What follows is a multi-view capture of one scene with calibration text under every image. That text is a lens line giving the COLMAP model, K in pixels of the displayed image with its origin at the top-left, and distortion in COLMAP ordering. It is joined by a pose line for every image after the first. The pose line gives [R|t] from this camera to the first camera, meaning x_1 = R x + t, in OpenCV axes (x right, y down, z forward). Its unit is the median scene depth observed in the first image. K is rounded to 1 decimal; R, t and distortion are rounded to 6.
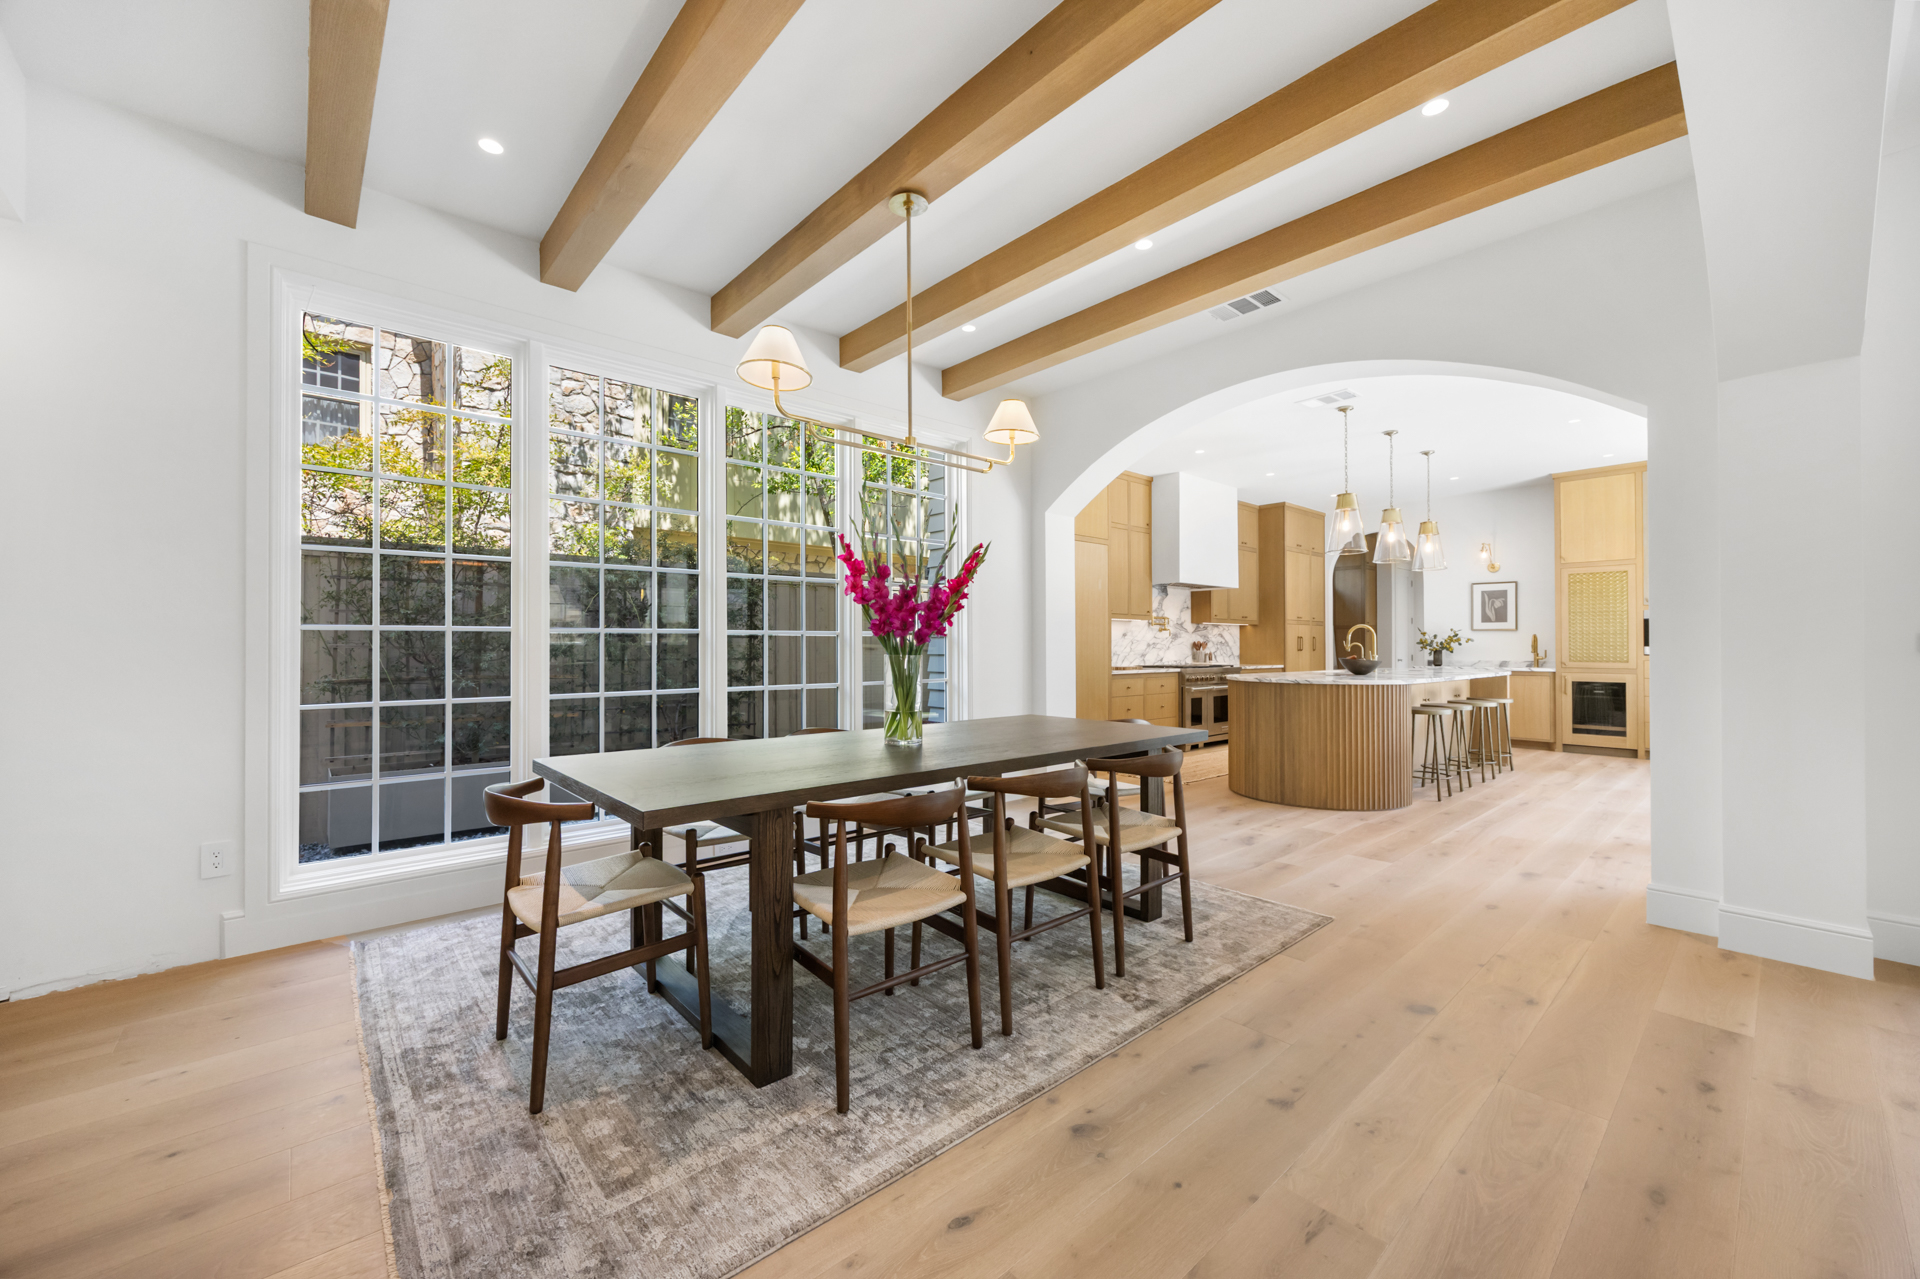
lens RADIAL K [[746.5, 0, 953.3], [0, 746.5, 637.5], [0, 0, 1]] dist [-0.001075, -0.000087]
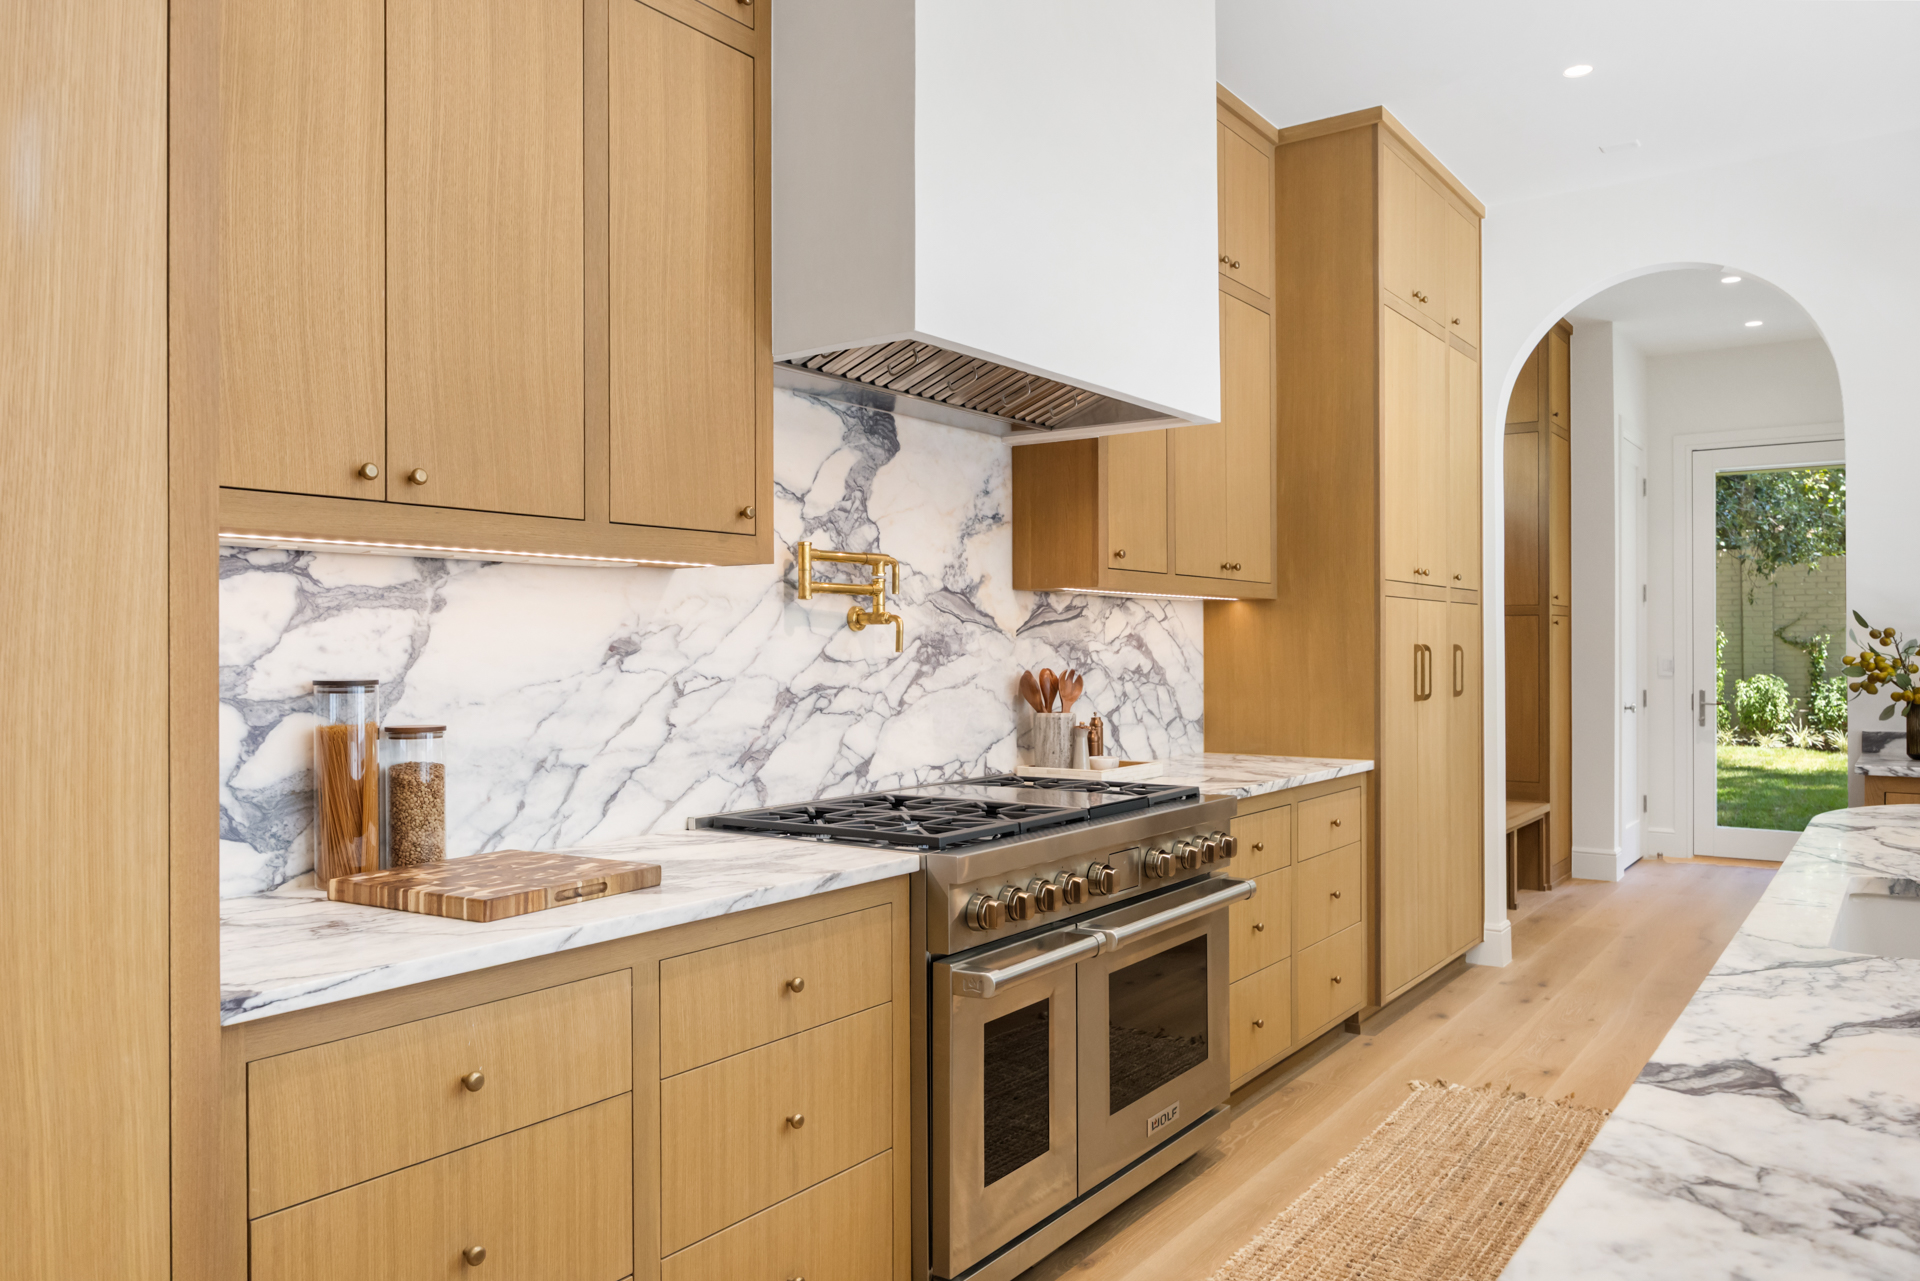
lens RADIAL K [[1370.1, 0, 961.6], [0, 1370.1, 641.8], [0, 0, 1]] dist [-0.010320, 0.000322]
pose [[0.973485, -0.000276, 0.228752, 0.220176], [-0.002233, 0.999940, 0.010712, -0.008158], [-0.228741, -0.010938, 0.973426, 0.634271]]
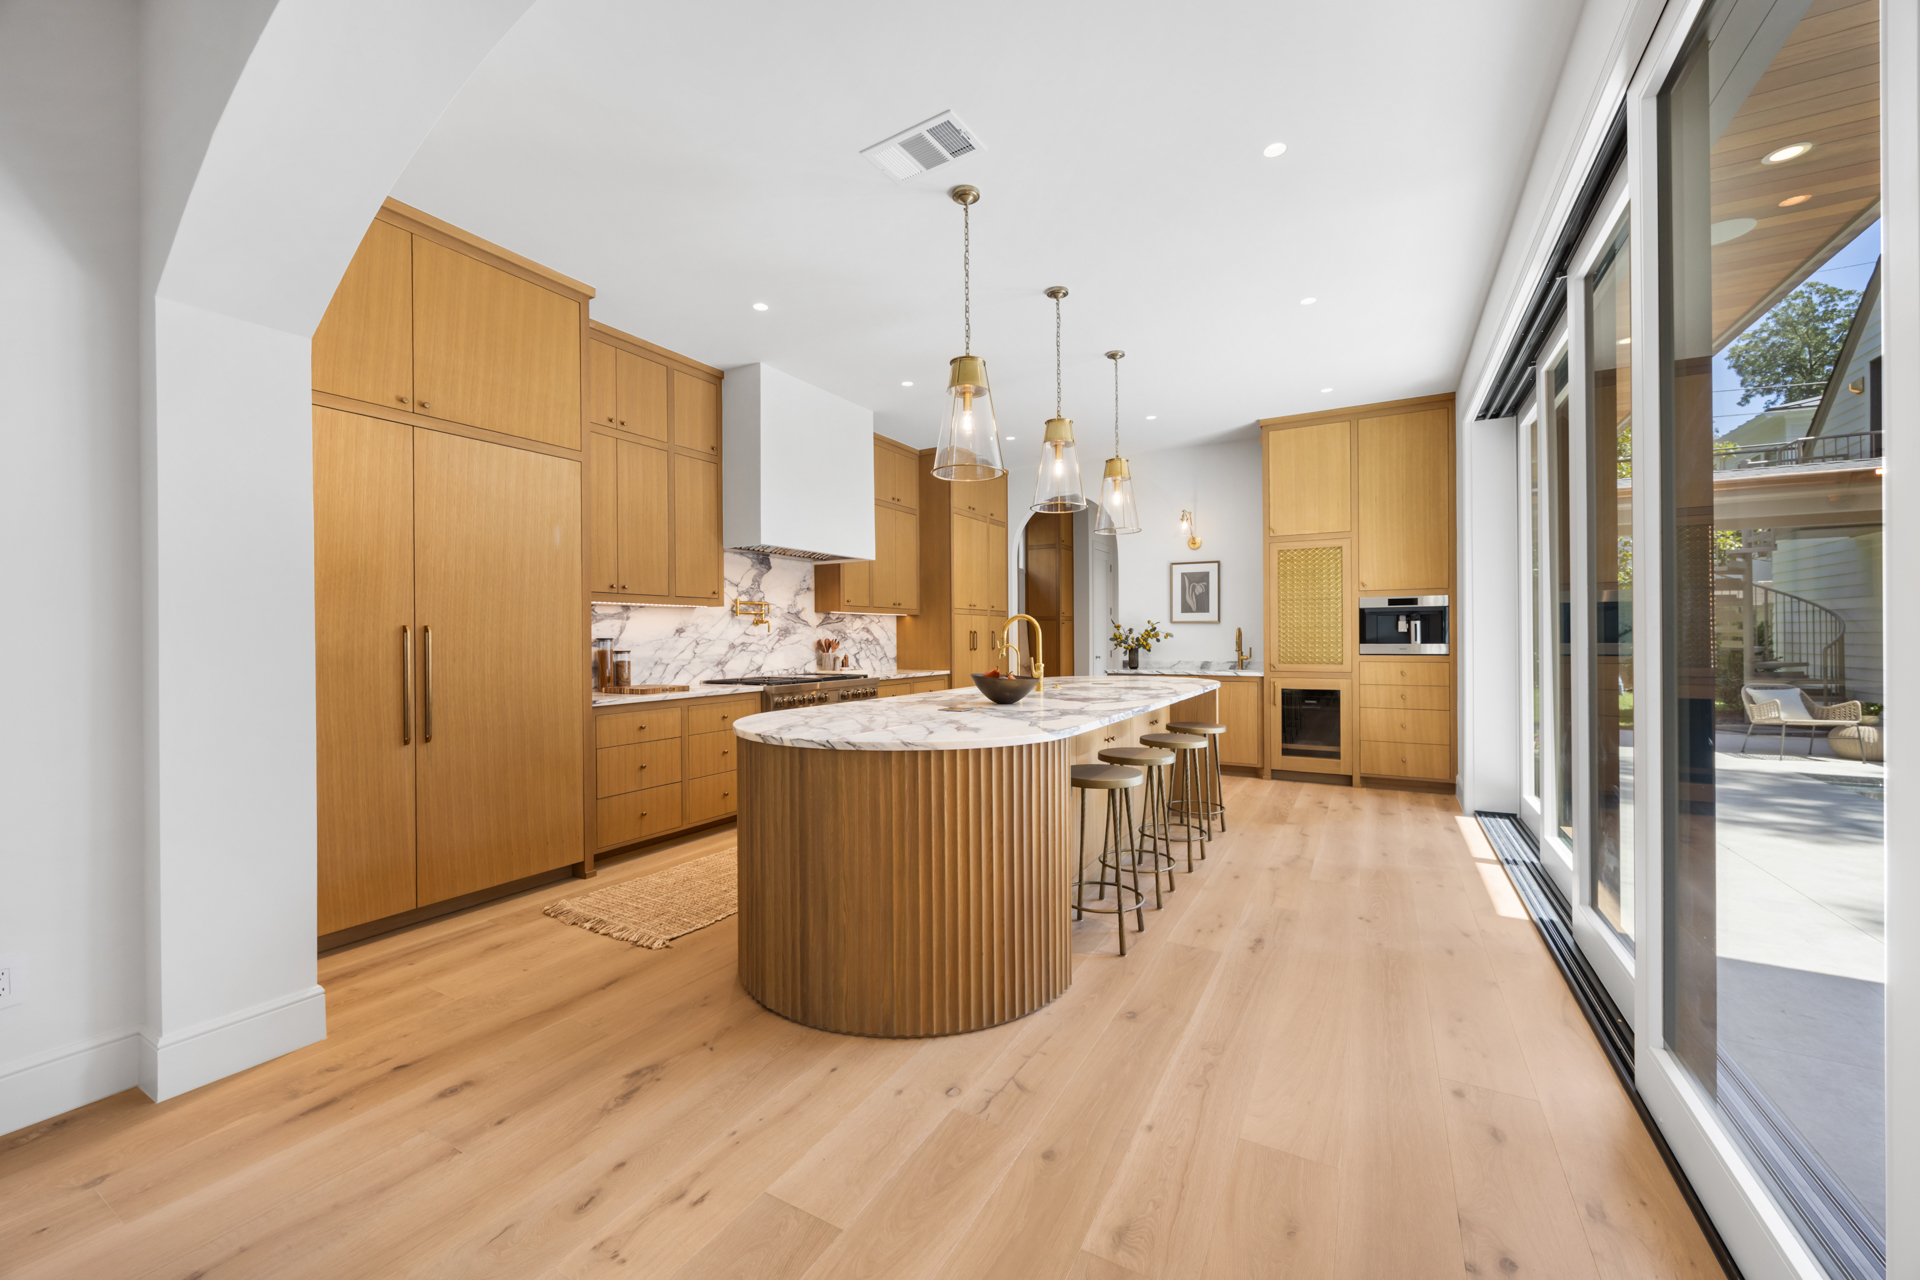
lens RADIAL K [[746.5, 0, 957.9], [0, 746.5, 634.9], [0, 0, 1]] dist [-0.001075, -0.000087]
pose [[0.945182, -0.005708, 0.326495, 0.230789], [0.002940, 0.999955, 0.008970, -0.004568], [-0.326532, -0.007518, 0.945156, 0.337148]]
